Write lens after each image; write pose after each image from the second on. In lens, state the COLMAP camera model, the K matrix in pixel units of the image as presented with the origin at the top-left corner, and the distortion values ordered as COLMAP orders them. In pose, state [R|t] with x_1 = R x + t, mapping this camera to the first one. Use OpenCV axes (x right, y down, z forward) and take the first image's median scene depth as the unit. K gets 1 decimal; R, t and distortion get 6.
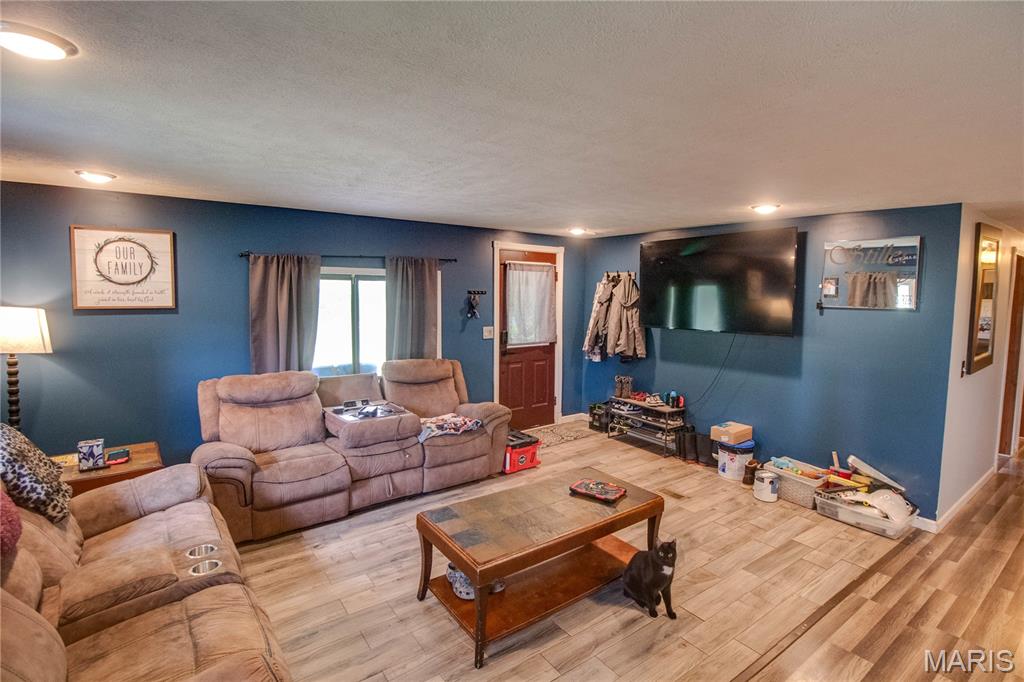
lens RADIAL K [[489.5, 0, 529.2], [0, 489.5, 325.9], [0, 0, 1]] dist [-0.000696, -0.012569]
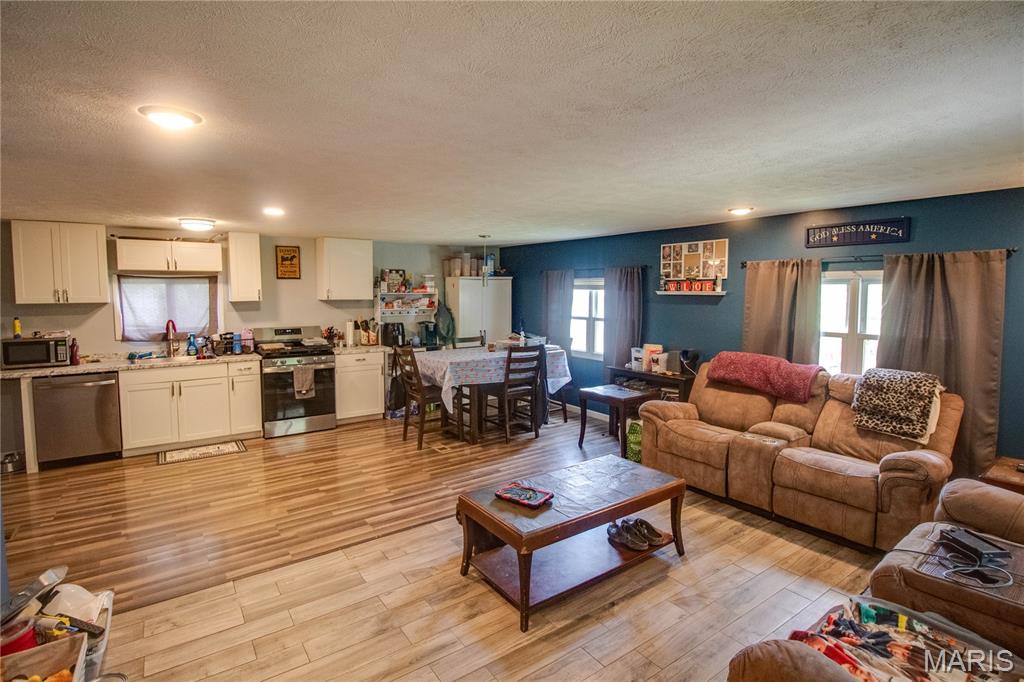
lens RADIAL K [[501.3, 0, 512.6], [0, 501.3, 326.6], [0, 0, 1]] dist [-0.000005, -0.013567]
pose [[-0.999547, -0.013834, 0.026714, 0.105682], [-0.009996, 0.990268, 0.138817, -0.094698], [-0.028374, 0.138488, -0.989958, 1.433325]]
